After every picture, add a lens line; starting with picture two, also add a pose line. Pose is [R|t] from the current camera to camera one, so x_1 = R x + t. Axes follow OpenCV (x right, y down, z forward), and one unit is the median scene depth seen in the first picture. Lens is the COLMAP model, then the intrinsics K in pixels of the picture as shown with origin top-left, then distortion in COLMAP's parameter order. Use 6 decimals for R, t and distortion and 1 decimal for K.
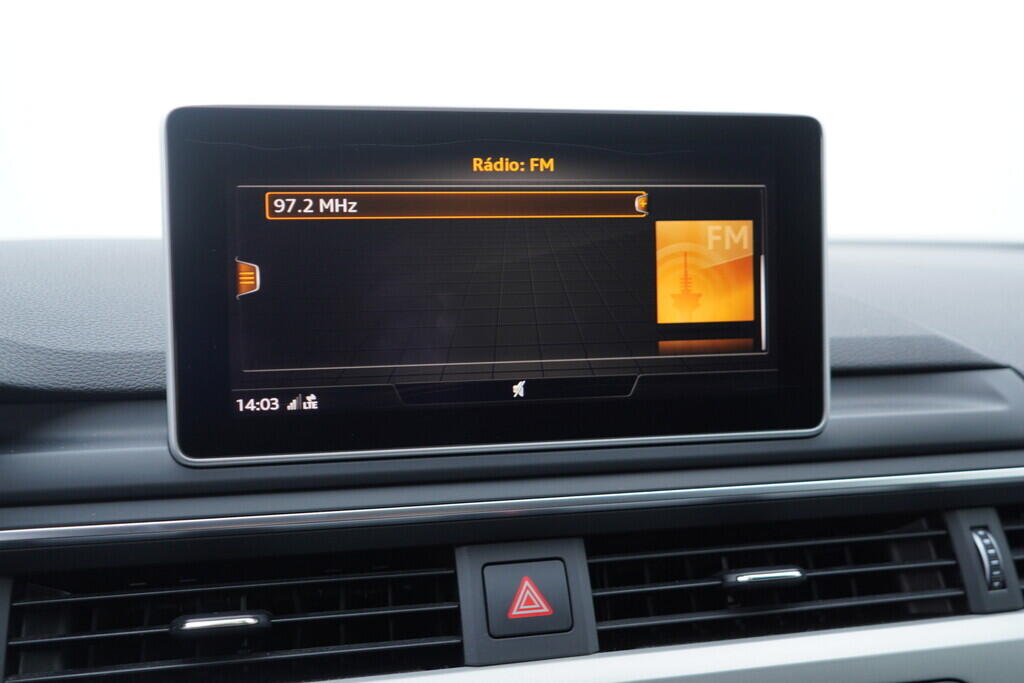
lens RADIAL K [[1037.0, 0, 507.9], [0, 1037.0, 342.3], [0, 0, 1]] dist [0.004179, 0.000000]
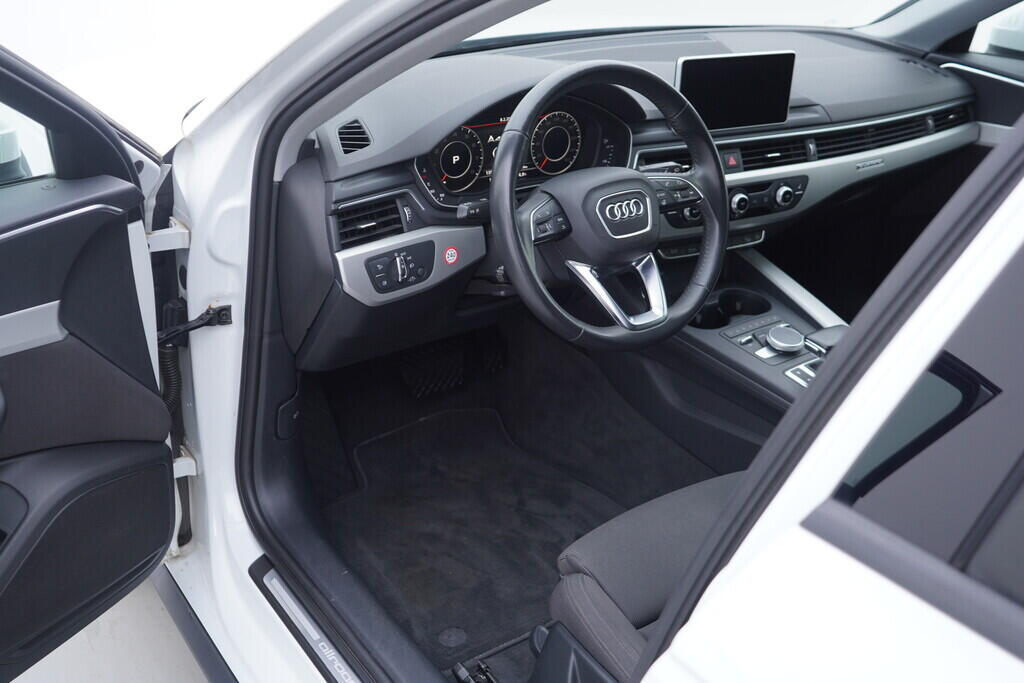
lens RADIAL K [[1037.0, 0, 514.1], [0, 1037.0, 338.7], [0, 0, 1]] dist [0.004179, 0.000000]
pose [[0.952416, -0.079065, 0.294369, -2.380416], [-0.036173, 0.929626, 0.366724, -0.699569], [-0.302648, -0.359922, 0.882531, -3.174439]]
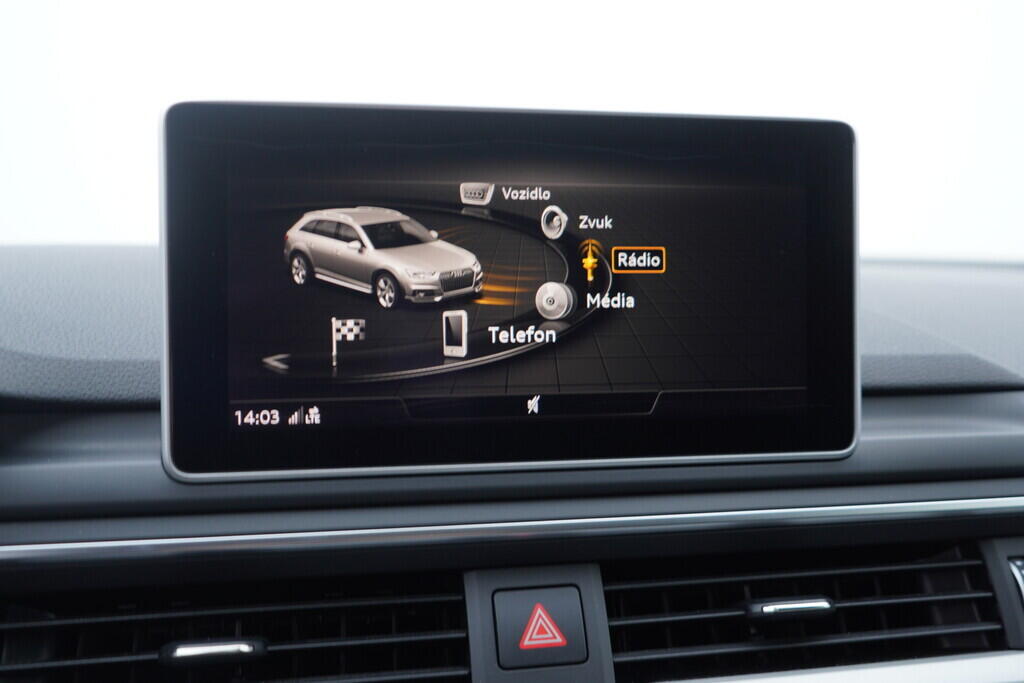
lens RADIAL K [[1037.0, 0, 505.6], [0, 1037.0, 342.4], [0, 0, 1]] dist [0.004179, 0.000000]
pose [[0.999916, 0.012324, -0.003915, -0.011593], [-0.012395, 0.999749, -0.018672, 0.006330], [0.003684, 0.018719, 0.999818, 0.053543]]
